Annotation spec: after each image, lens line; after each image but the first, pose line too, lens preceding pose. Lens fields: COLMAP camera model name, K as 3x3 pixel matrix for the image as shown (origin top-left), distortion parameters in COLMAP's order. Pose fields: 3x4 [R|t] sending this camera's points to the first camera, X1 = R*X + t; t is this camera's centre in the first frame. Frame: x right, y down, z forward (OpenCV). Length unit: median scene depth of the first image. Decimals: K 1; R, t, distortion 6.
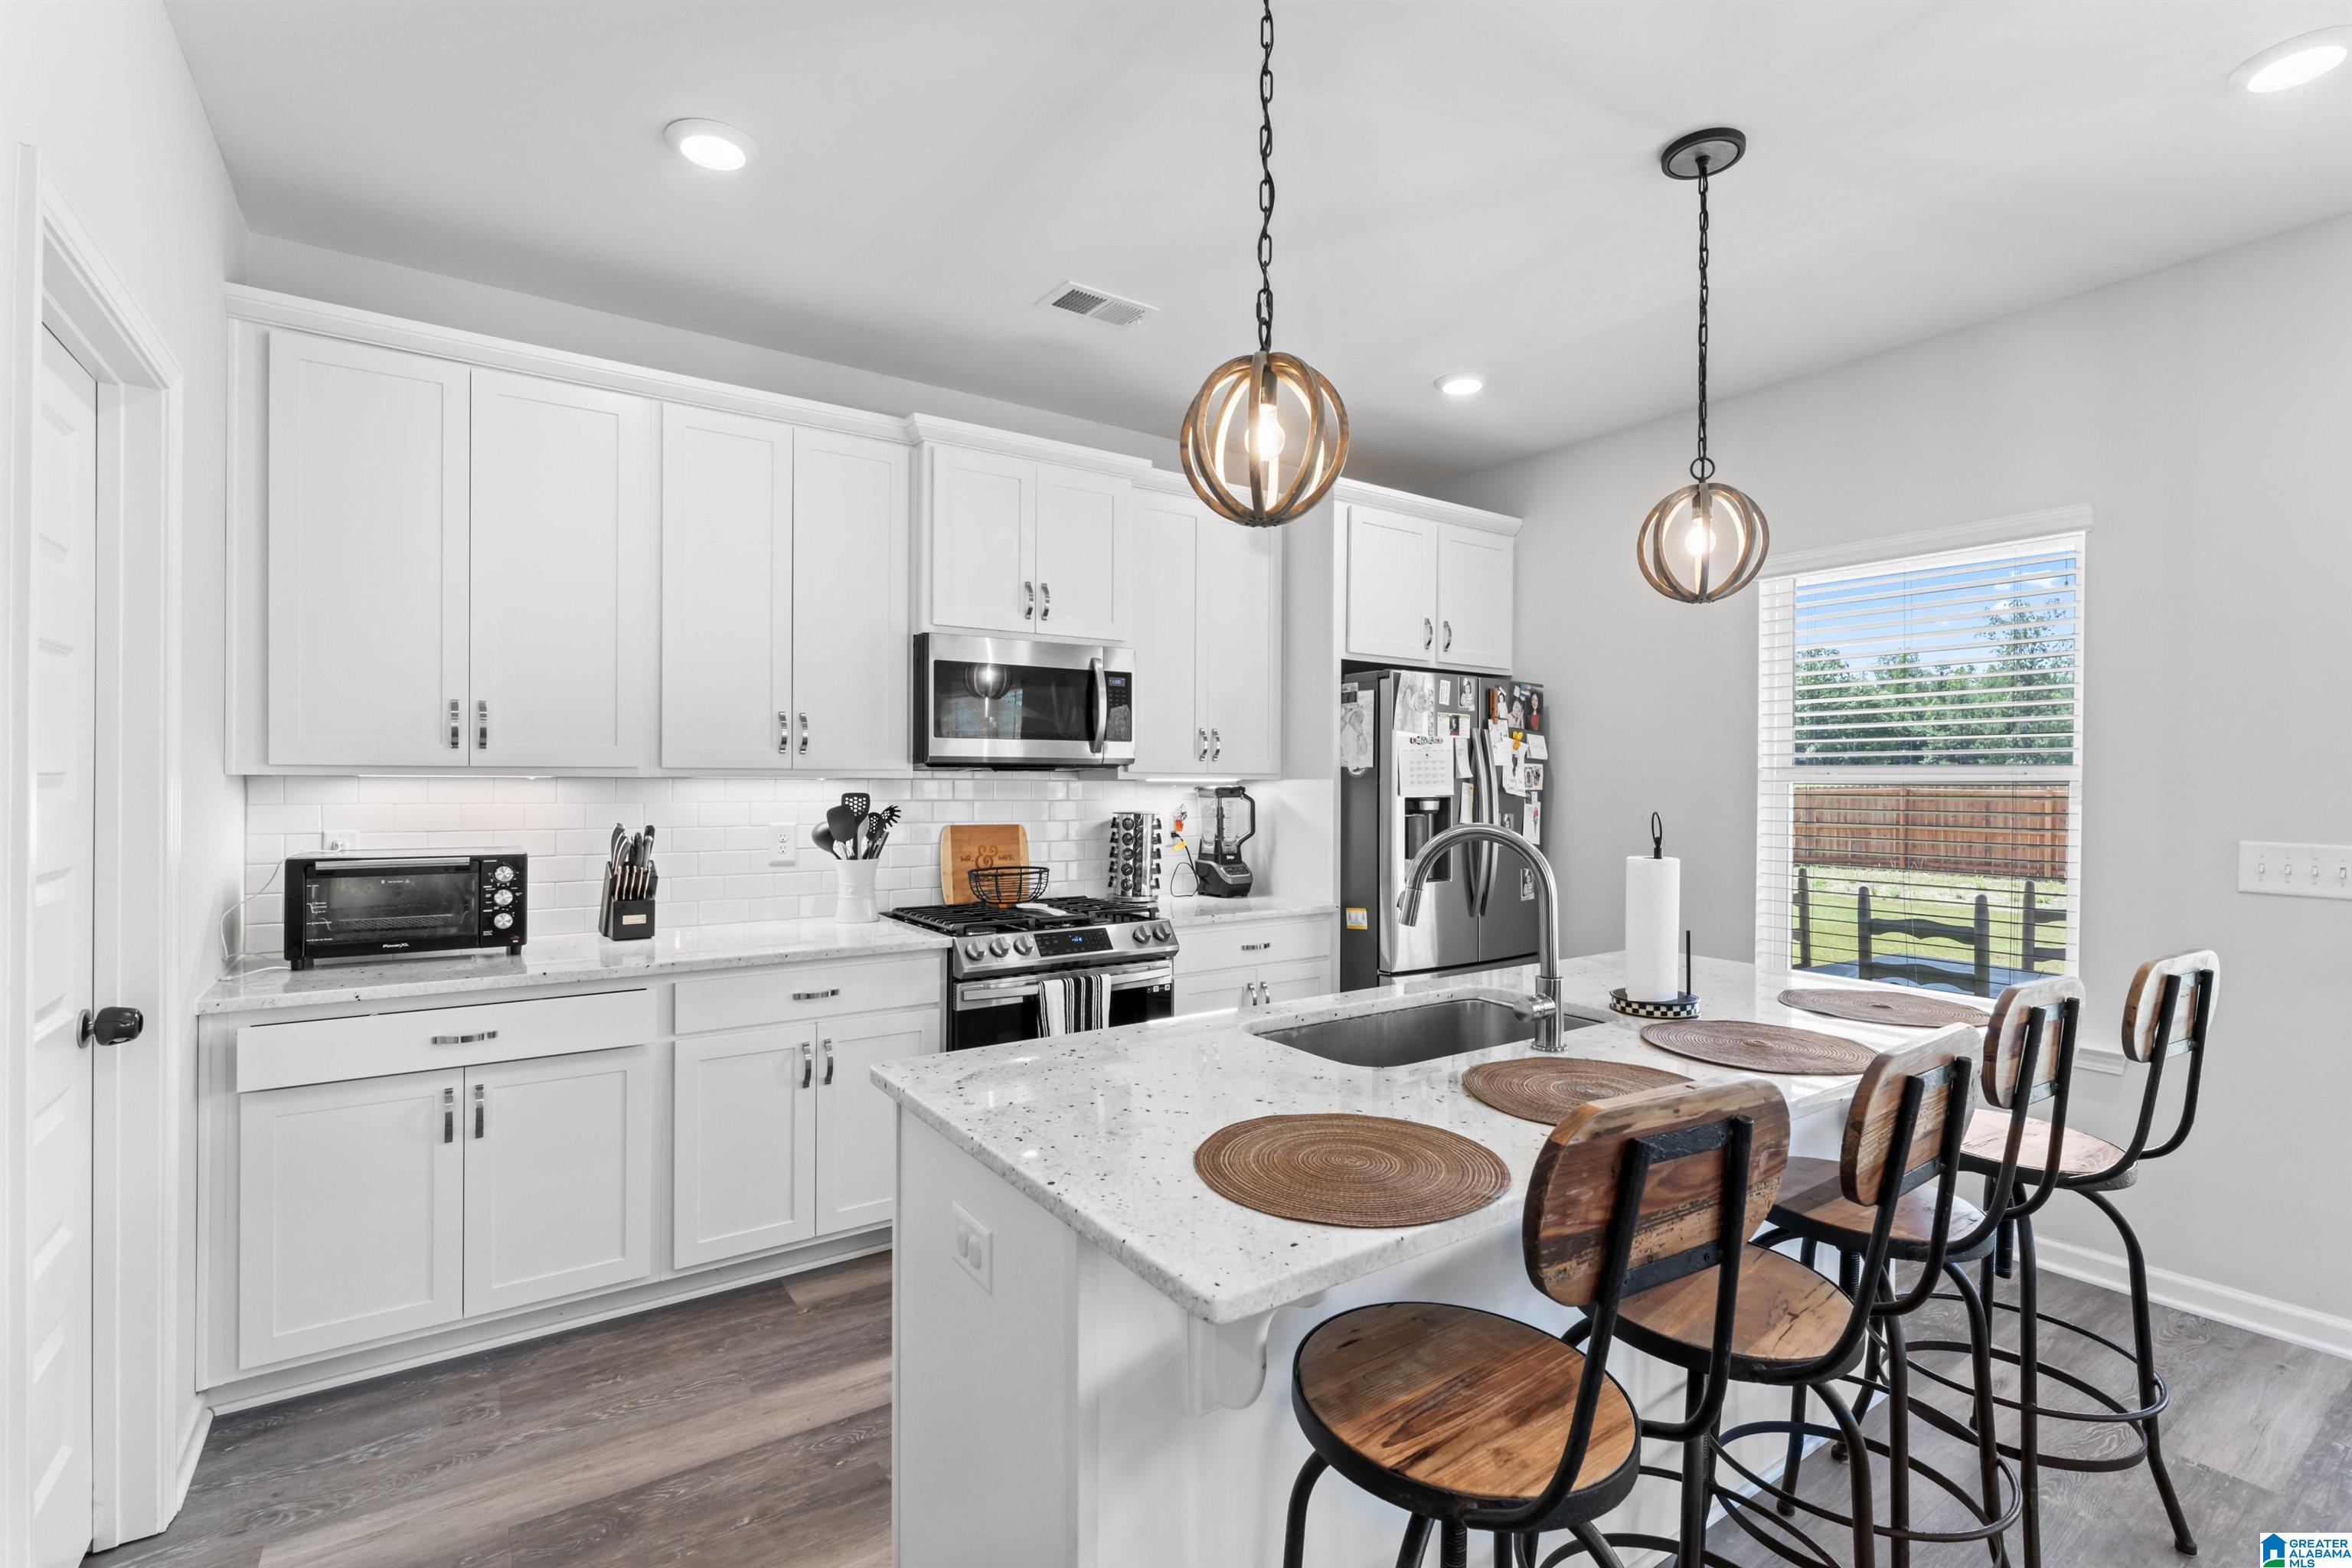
lens RADIAL K [[1077.1, 0, 1176.7], [0, 1077.1, 782.3], [0, 0, 1]] dist [-0.004852, 0.000153]
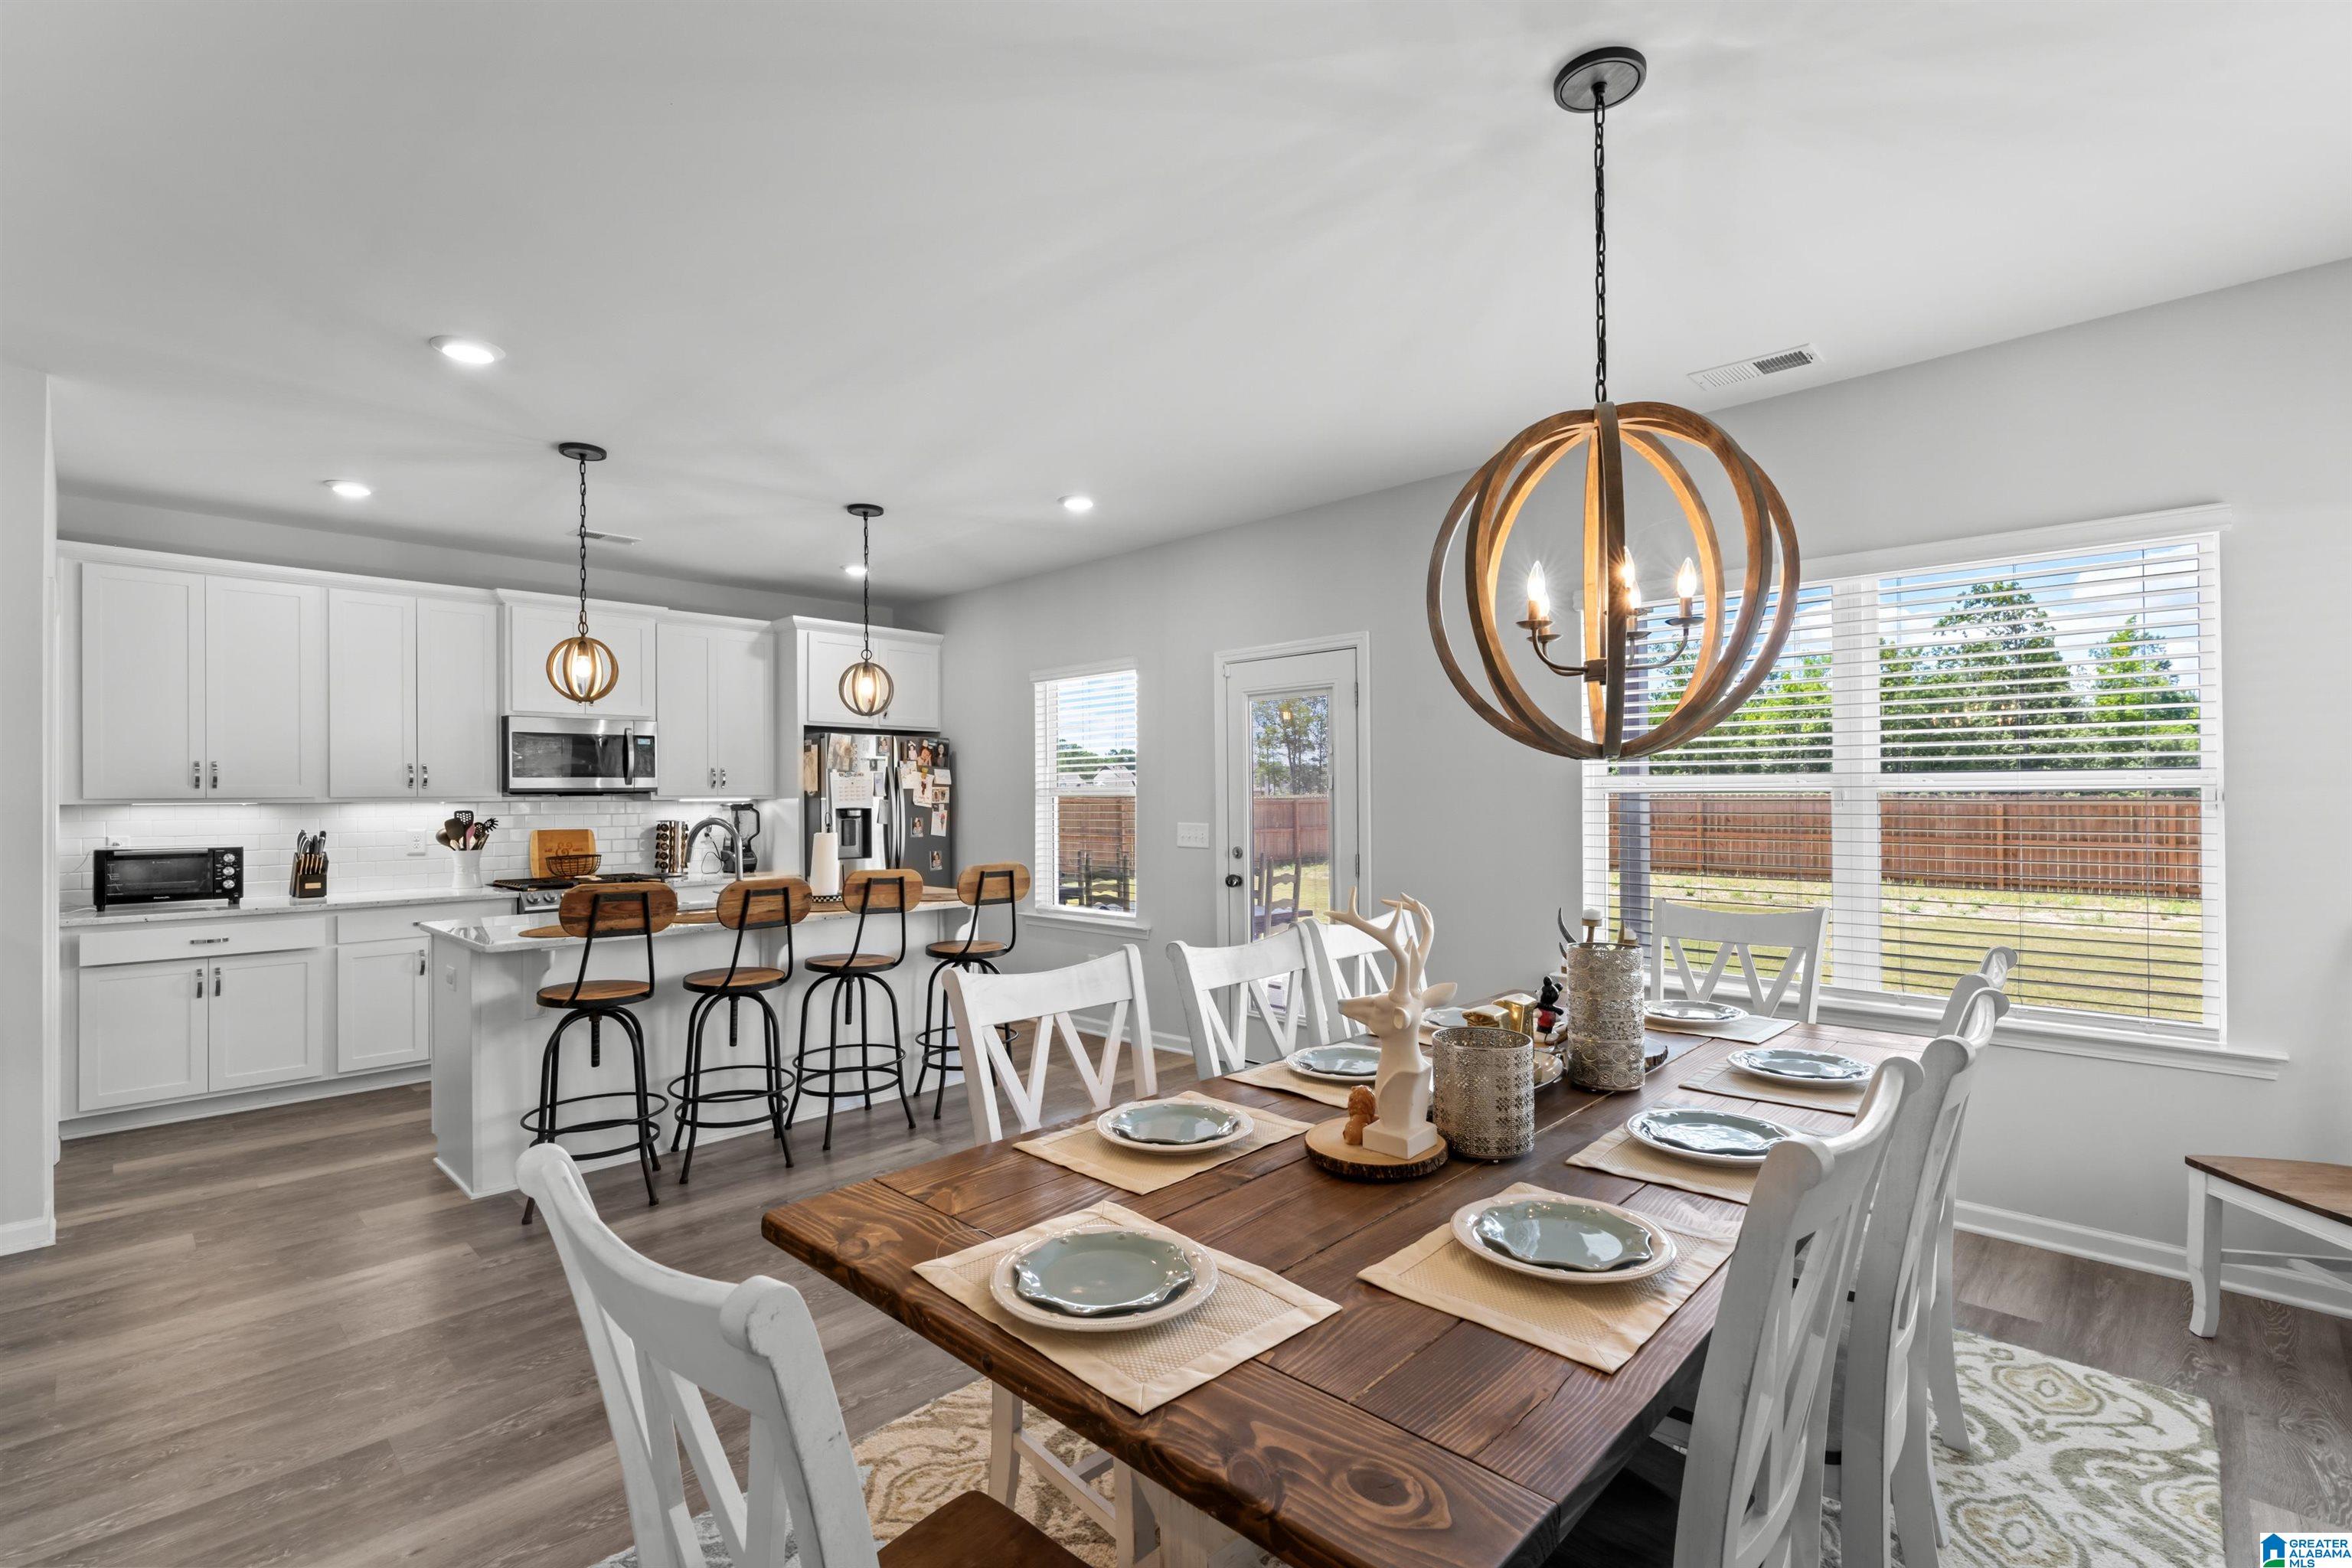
lens RADIAL K [[1077.1, 0, 1175.7], [0, 1077.1, 788.1], [0, 0, 1]] dist [-0.004852, 0.000153]
pose [[0.980513, -0.011096, 0.196141, 0.466364], [0.013016, 0.999879, -0.008503, 0.003696], [-0.196023, 0.010890, 0.980539, -0.867693]]
